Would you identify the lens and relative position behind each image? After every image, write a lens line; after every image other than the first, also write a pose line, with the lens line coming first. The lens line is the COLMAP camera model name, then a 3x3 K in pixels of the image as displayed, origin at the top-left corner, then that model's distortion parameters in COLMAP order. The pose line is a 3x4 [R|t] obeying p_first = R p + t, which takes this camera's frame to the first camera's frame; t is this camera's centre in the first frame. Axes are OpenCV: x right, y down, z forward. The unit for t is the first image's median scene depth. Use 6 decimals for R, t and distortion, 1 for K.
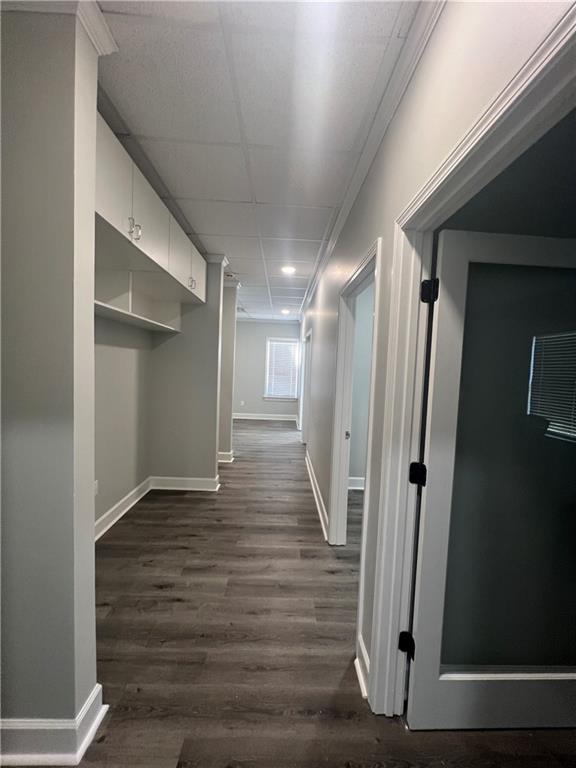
lens RADIAL K [[305.9, 0, 288.9], [0, 305.9, 383.7], [0, 0, 1]] dist [0.000481, 0.000297]
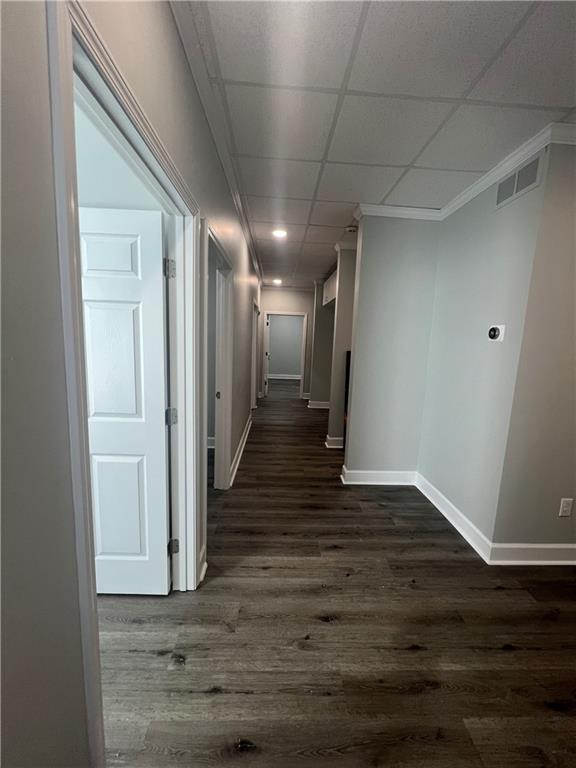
lens RADIAL K [[305.9, 0, 286.7], [0, 305.9, 382.3], [0, 0, 1]] dist [0.000481, 0.000297]
pose [[-0.997439, -0.070247, -0.013451, -0.039981], [-0.071523, 0.979354, 0.189076, -0.093983], [-0.000108, 0.189554, -0.981870, 1.834153]]
